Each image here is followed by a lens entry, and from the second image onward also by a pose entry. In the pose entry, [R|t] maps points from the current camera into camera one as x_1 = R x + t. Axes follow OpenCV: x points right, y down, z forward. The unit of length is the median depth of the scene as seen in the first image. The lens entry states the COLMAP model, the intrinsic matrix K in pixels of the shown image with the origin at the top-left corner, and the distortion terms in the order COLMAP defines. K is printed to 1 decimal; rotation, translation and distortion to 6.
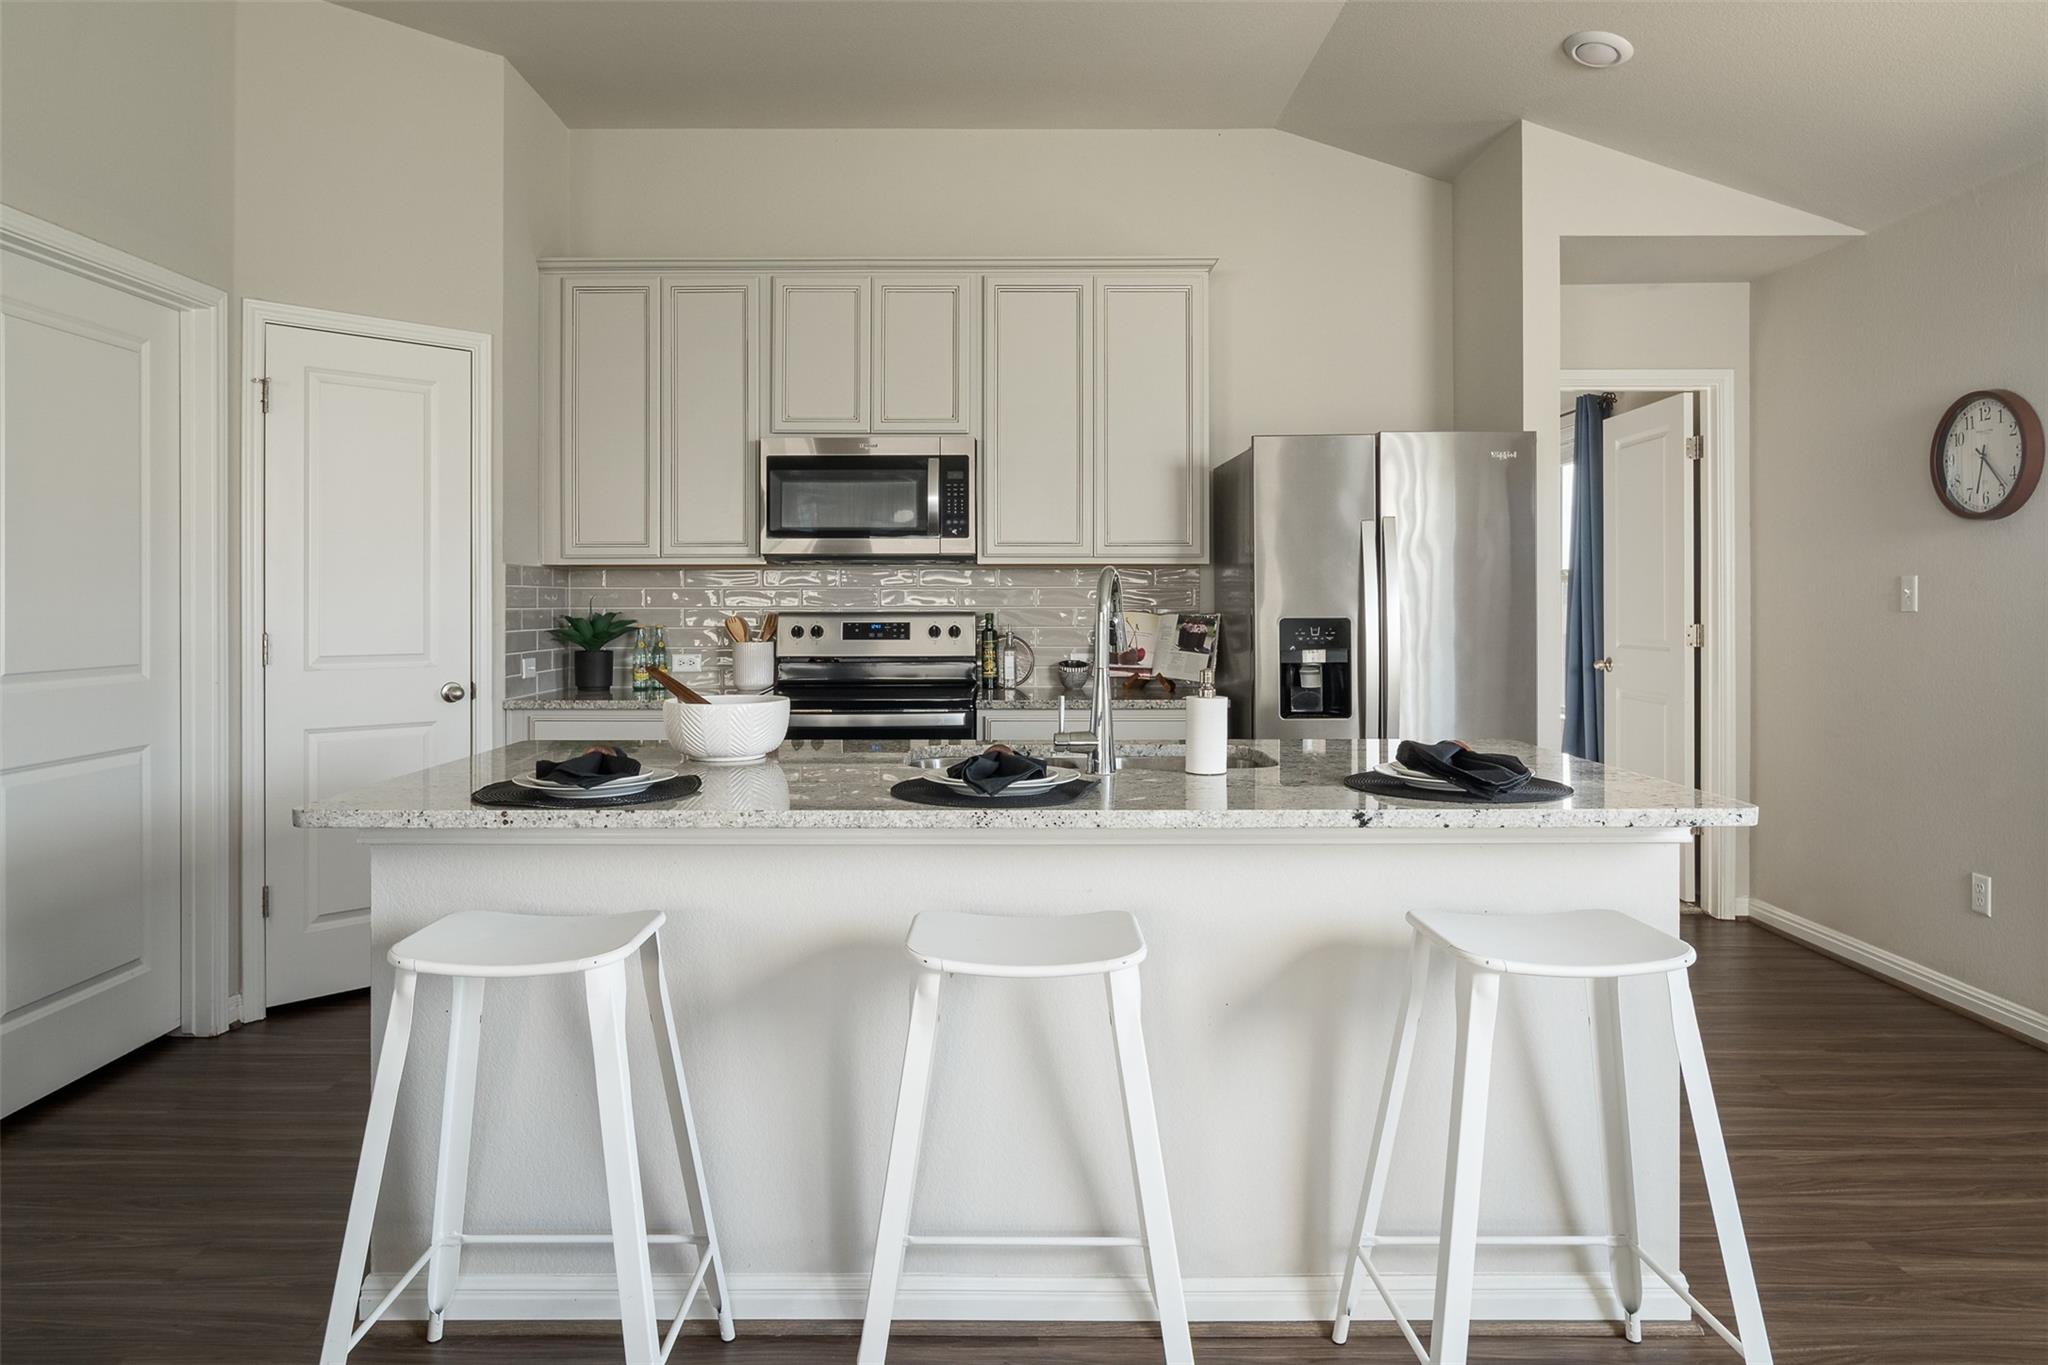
lens RADIAL K [[1326.8, 0, 1019.0], [0, 1326.8, 588.3], [0, 0, 1]] dist [0.001012, -0.000271]
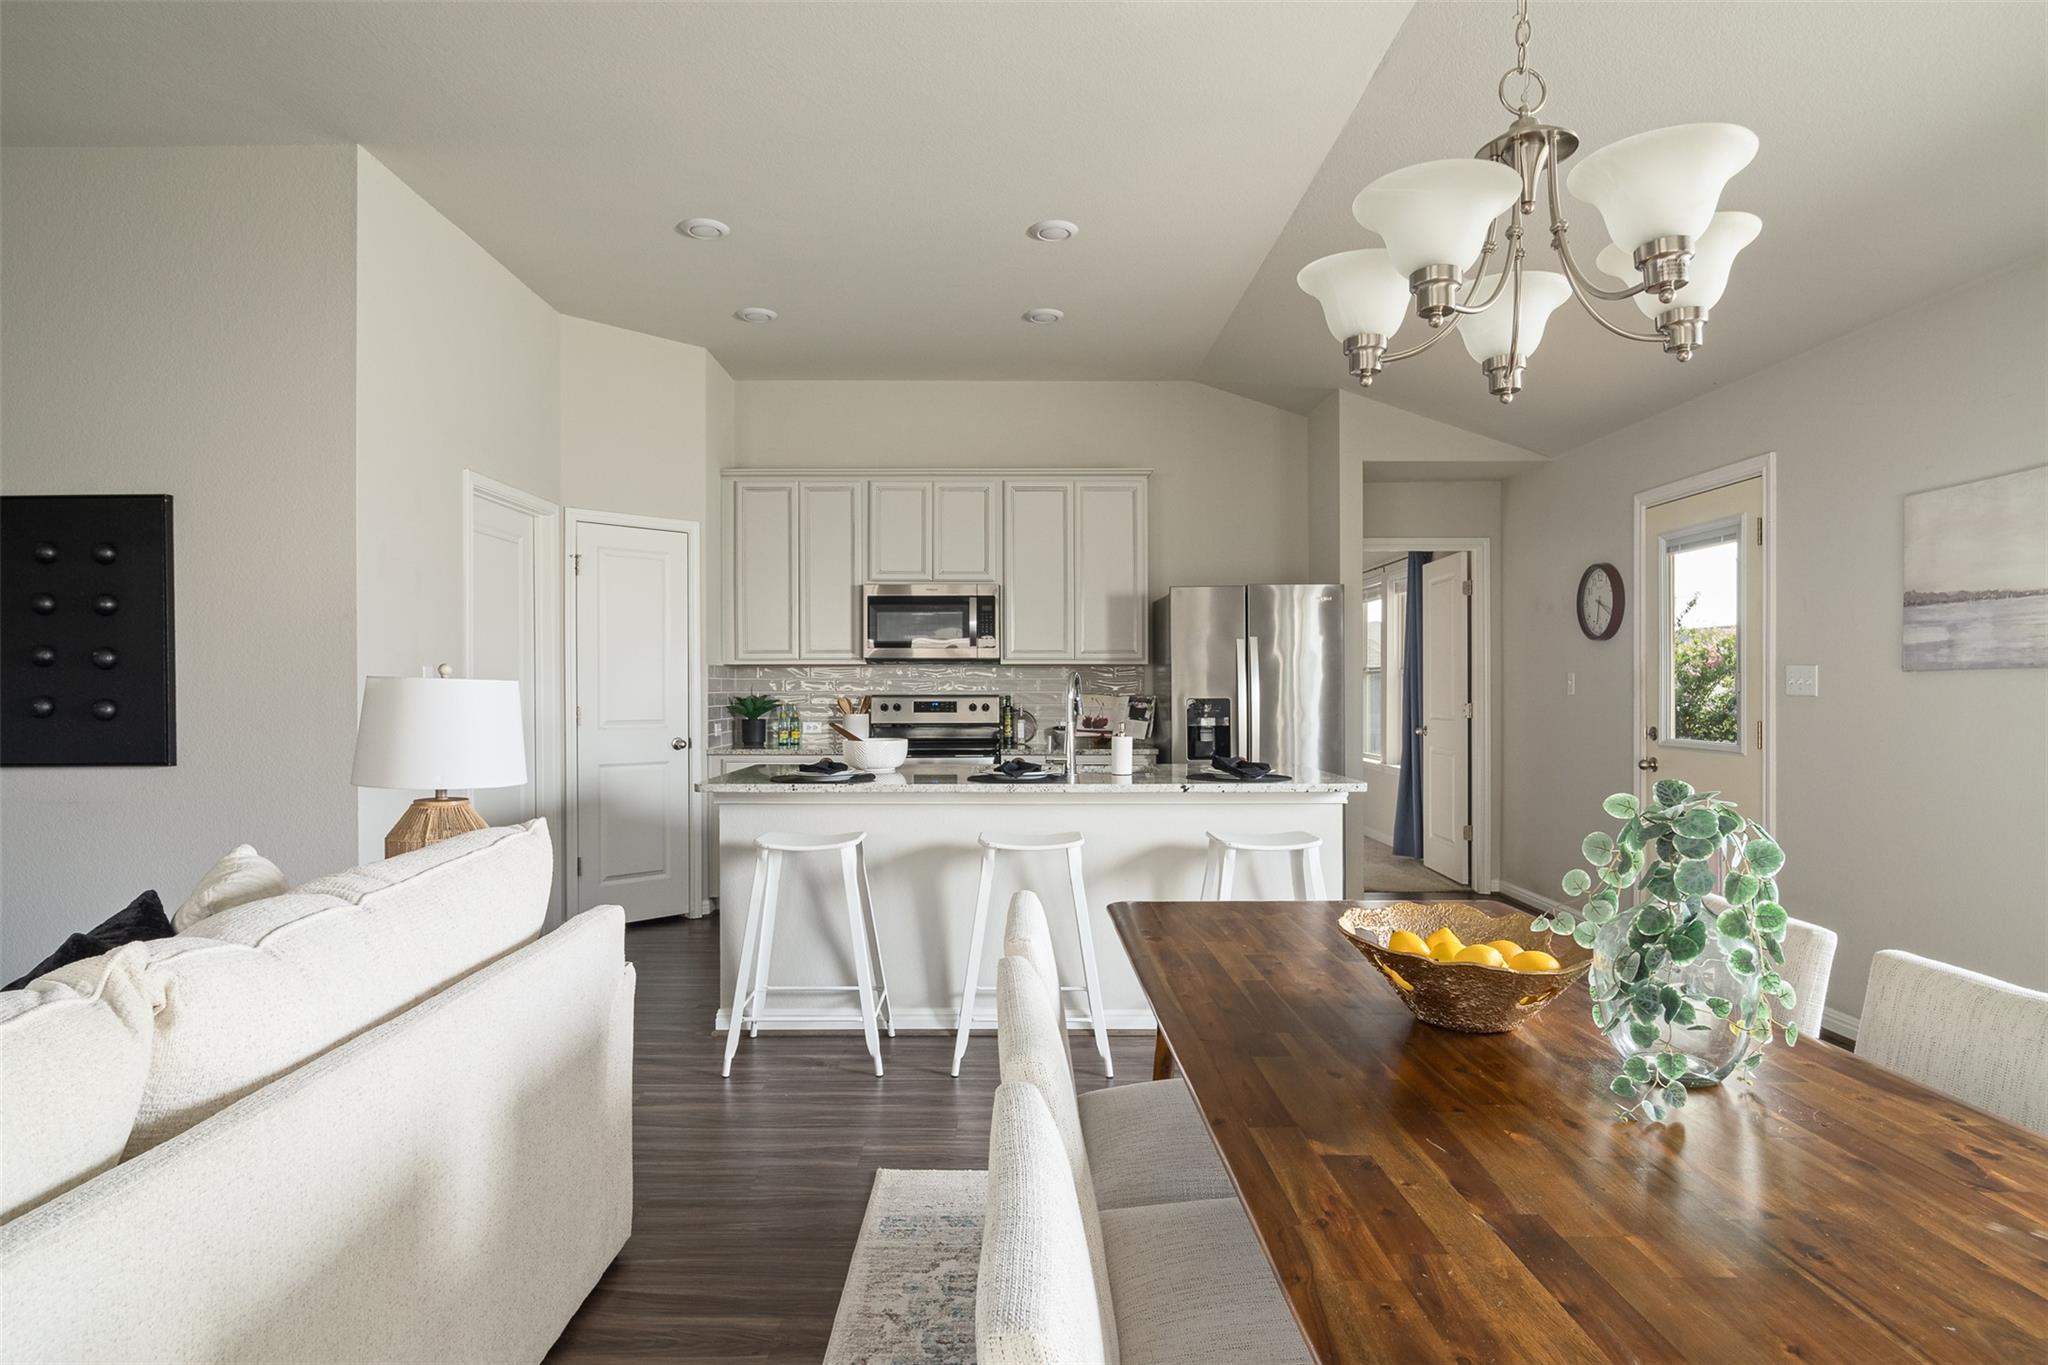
lens RADIAL K [[1094.7, 0, 1024.0], [0, 1094.7, 682.5], [0, 0, 1]] dist [0.000020, 0.000146]
pose [[0.999999, 0.000589, -0.001565, -0.001672], [-0.000580, 0.999984, 0.005559, -0.003772], [0.001569, -0.005558, 0.999983, -0.297036]]
